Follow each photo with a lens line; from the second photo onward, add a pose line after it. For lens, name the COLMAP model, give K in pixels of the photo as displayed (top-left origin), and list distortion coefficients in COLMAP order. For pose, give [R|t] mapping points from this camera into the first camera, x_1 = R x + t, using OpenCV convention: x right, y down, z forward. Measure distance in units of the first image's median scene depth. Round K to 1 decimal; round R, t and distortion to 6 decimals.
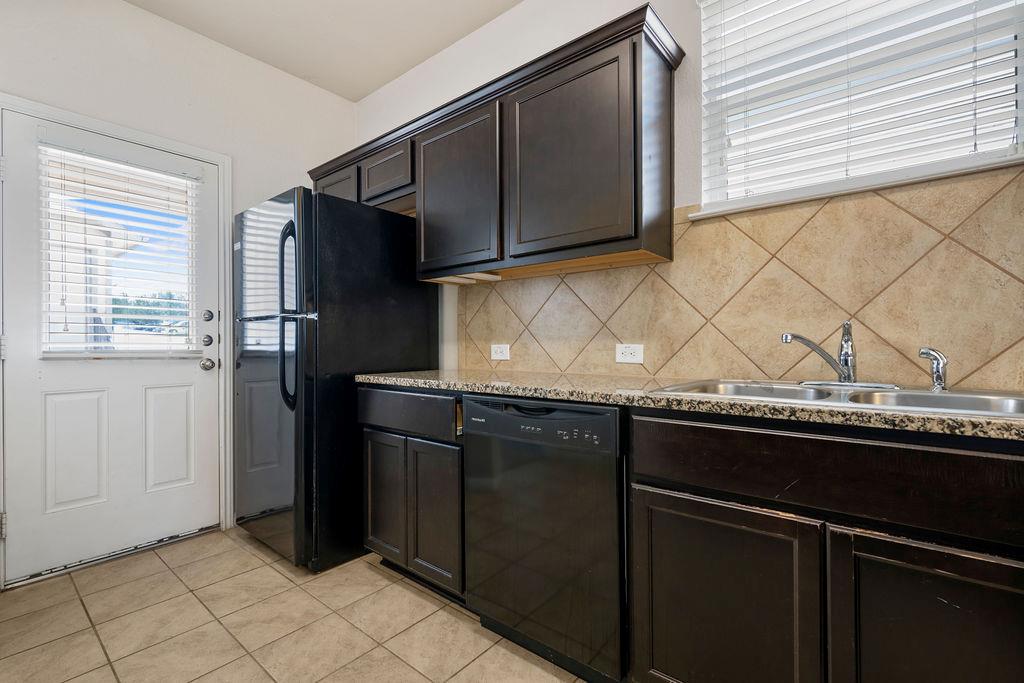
lens RADIAL K [[456.8, 0, 512.0], [0, 456.8, 341.5], [0, 0, 1]] dist [-0.000635, -0.000156]
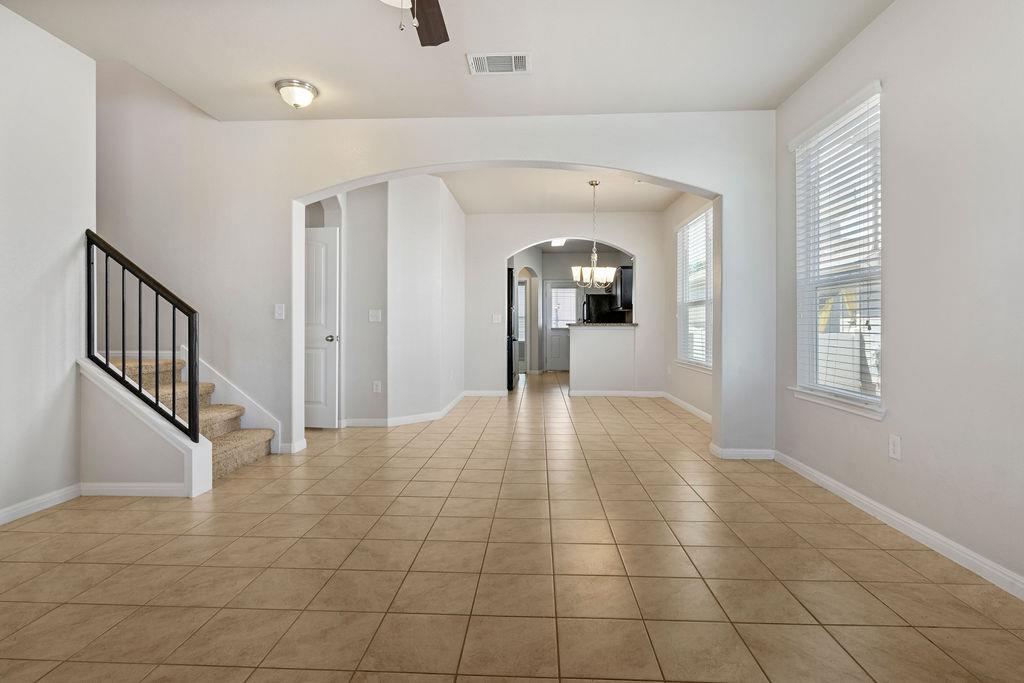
lens RADIAL K [[492.0, 0, 508.4], [0, 492.0, 328.5], [0, 0, 1]] dist [-0.000162, -0.000123]
pose [[0.603936, 0.002924, -0.797027, 3.255415], [0.000387, 0.999992, 0.003962, 0.002645], [0.797033, -0.002701, 0.603930, -2.864377]]
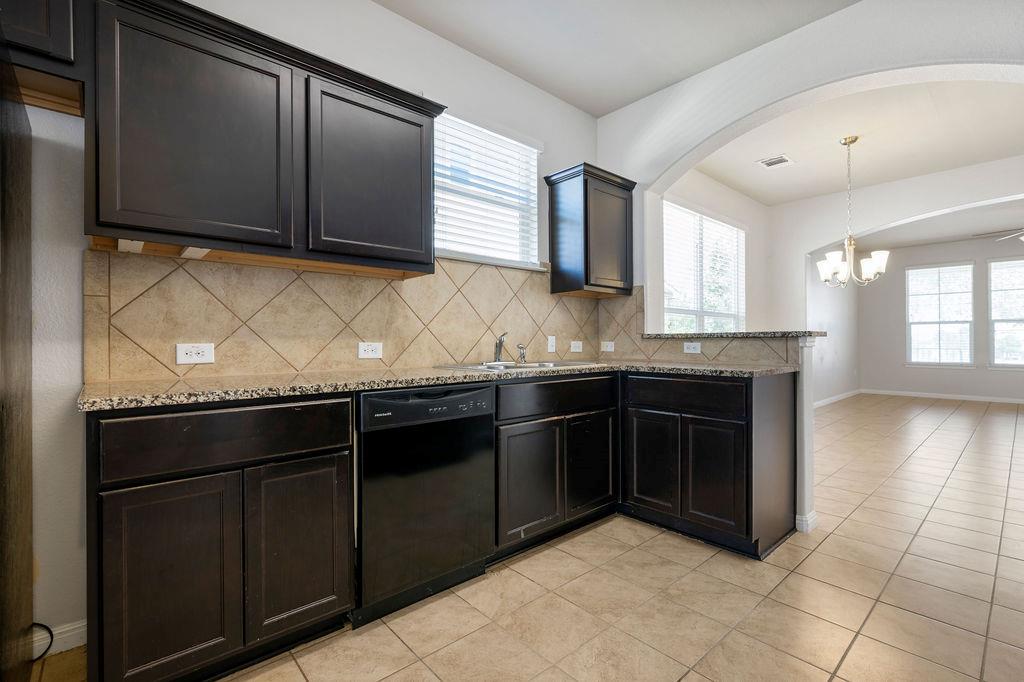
lens RADIAL K [[460.9, 0, 516.0], [0, 460.9, 341.1], [0, 0, 1]] dist [-0.000163, -0.000243]
pose [[0.146654, 0.004769, 0.989176, -0.842461], [-0.001286, 0.999988, -0.004630, 0.006595], [-0.989187, -0.000593, 0.146658, 0.432157]]
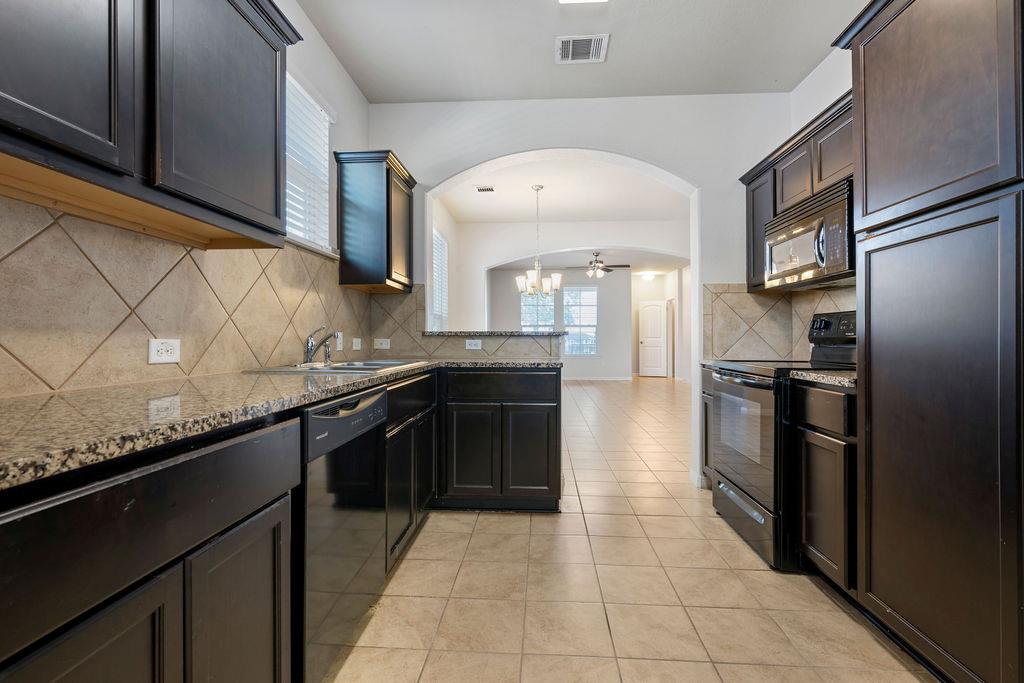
lens RADIAL K [[460.2, 0, 513.4], [0, 460.2, 336.8], [0, 0, 1]] dist [0.000107, -0.000109]
pose [[-0.591288, 0.007487, 0.806426, -0.703360], [-0.000778, 0.999951, -0.009853, 0.008952], [-0.806460, -0.006453, -0.591253, 0.947640]]
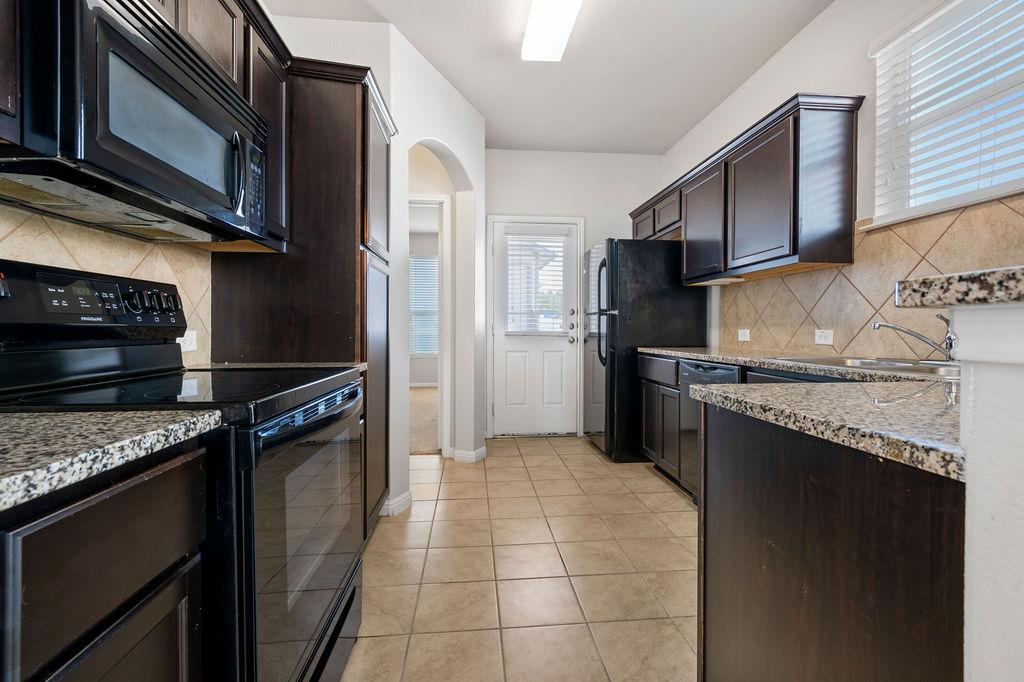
lens RADIAL K [[454.5, 0, 515.7], [0, 454.5, 331.8], [0, 0, 1]] dist [-0.000632, -0.000287]
pose [[0.710509, 0.009596, -0.703623, 0.518401], [-0.001485, 0.999925, 0.012137, -0.002673], [0.703687, -0.007578, 0.710470, -0.492715]]
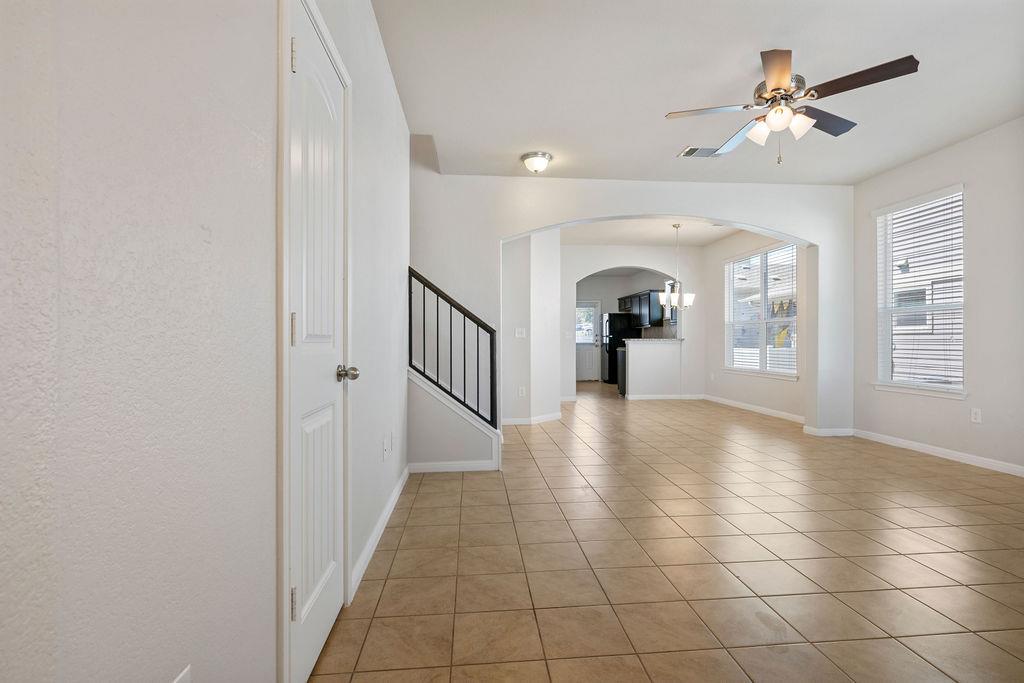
lens RADIAL K [[483.5, 0, 515.6], [0, 483.5, 341.6], [0, 0, 1]] dist [-0.000485, 0.000217]
pose [[0.709330, -0.002311, -0.704873, 2.910028], [0.003611, 0.999993, 0.000355, 0.002469], [0.704867, -0.002797, 0.709334, -4.023670]]
